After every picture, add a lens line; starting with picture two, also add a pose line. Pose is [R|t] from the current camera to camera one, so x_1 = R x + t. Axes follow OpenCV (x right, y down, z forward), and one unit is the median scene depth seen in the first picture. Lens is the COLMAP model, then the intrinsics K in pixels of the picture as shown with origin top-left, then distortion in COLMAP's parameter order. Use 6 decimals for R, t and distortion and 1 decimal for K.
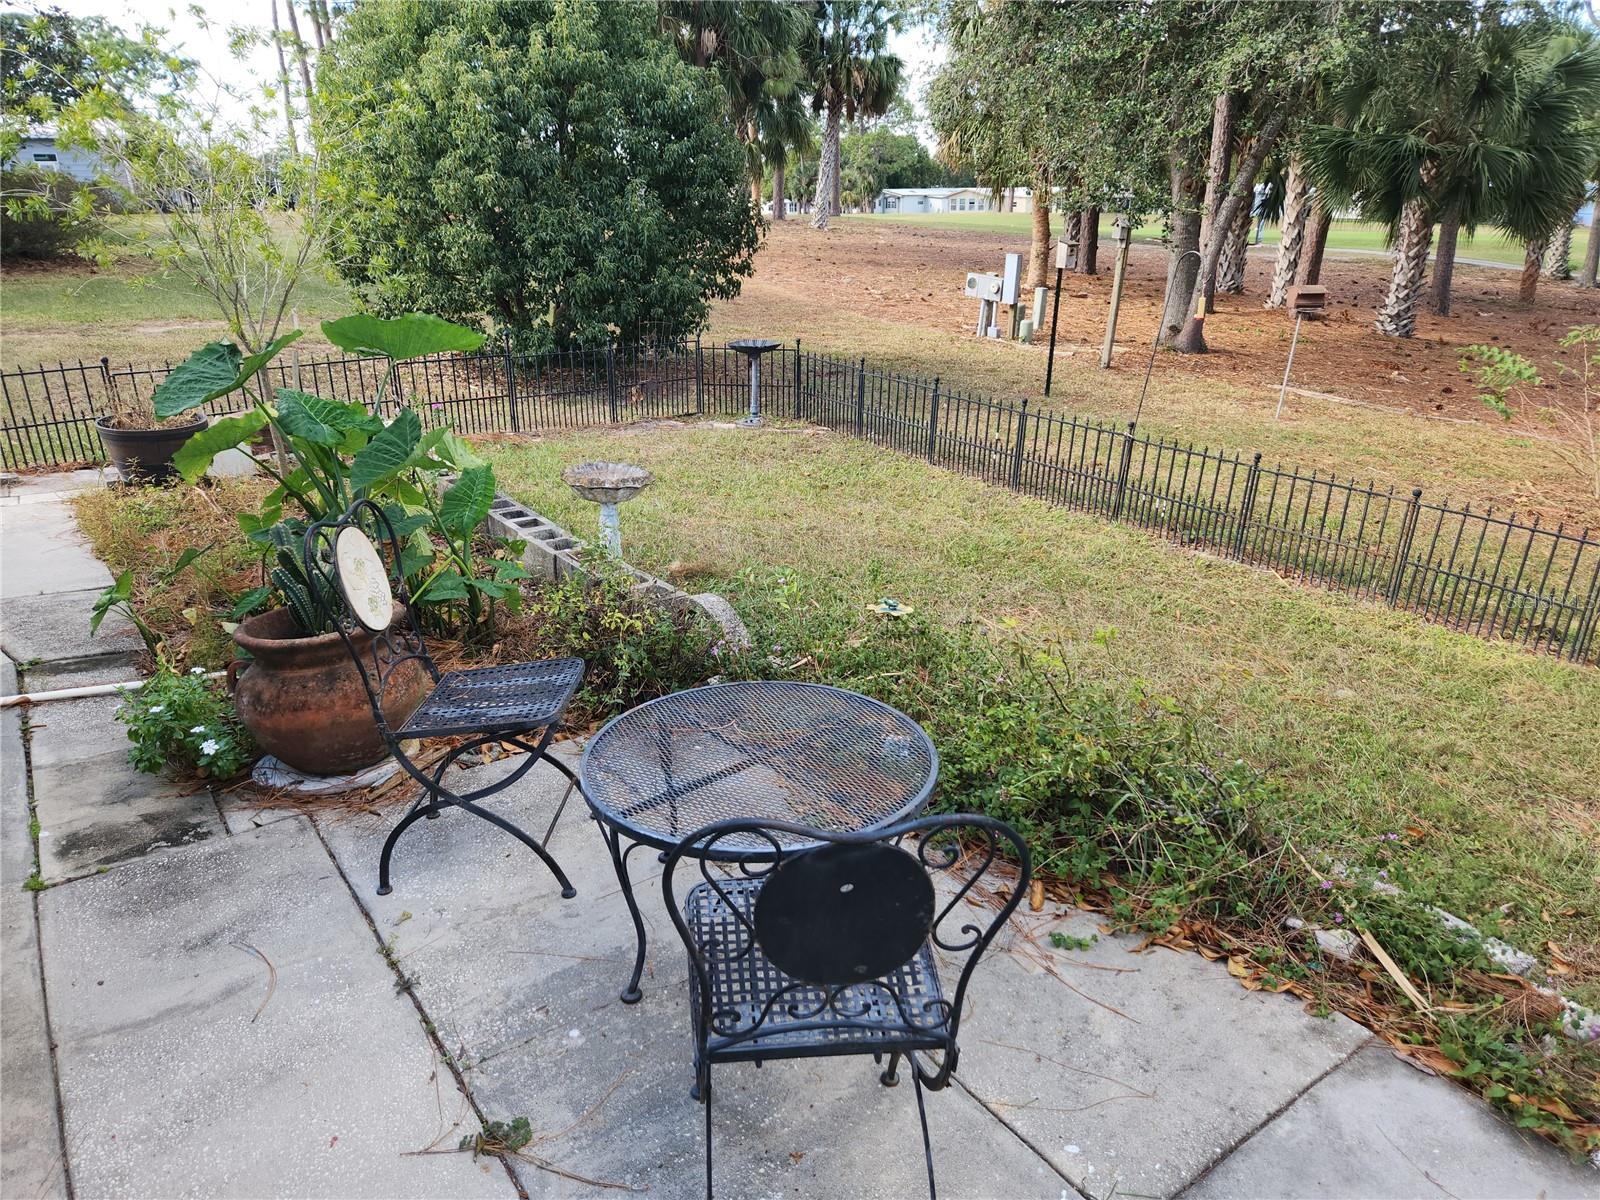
lens RADIAL K [[1068.0, 0, 800.6], [0, 1068.0, 611.2], [0, 0, 1]] dist [0.074881, -0.063913]
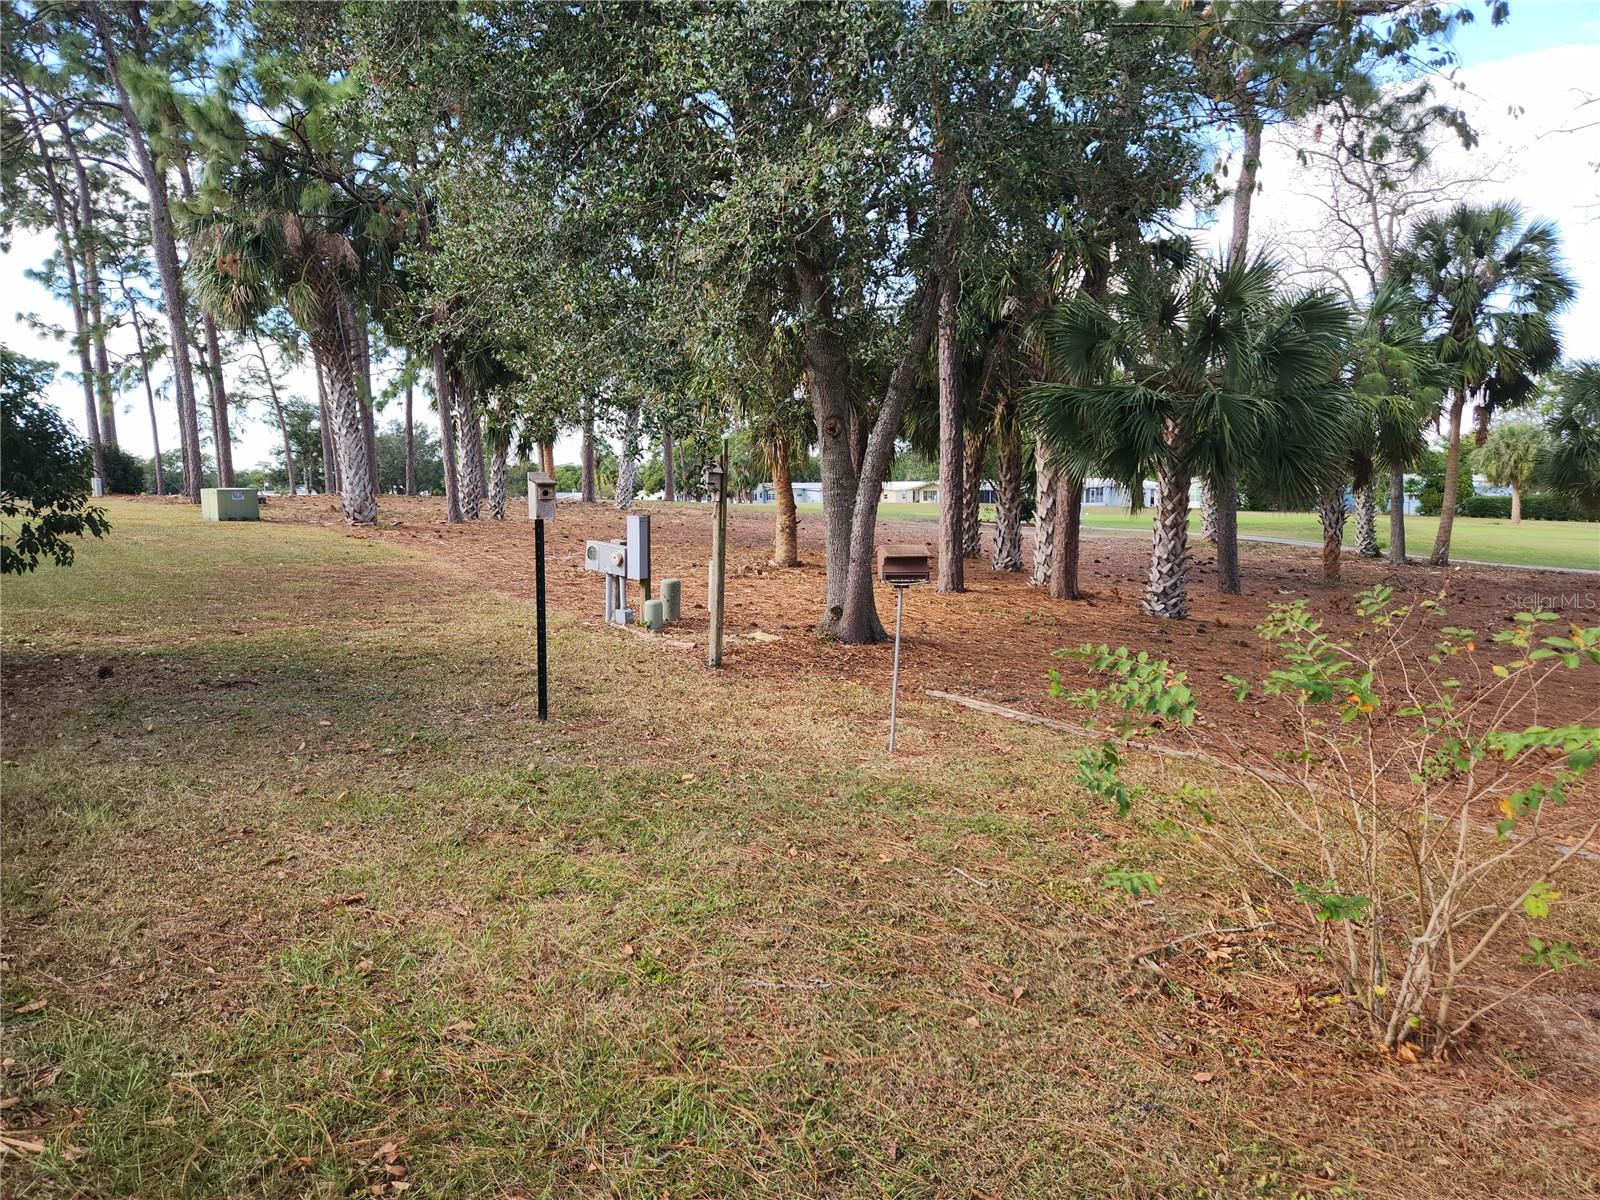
lens RADIAL K [[1068.0, 0, 812.9], [0, 1068.0, 607.2], [0, 0, 1]] dist [0.074881, -0.063913]
pose [[0.995347, -0.012748, 0.095505, 0.264243], [0.036882, 0.966126, -0.255421, -0.081022], [-0.089014, 0.257755, 0.962101, 0.310966]]
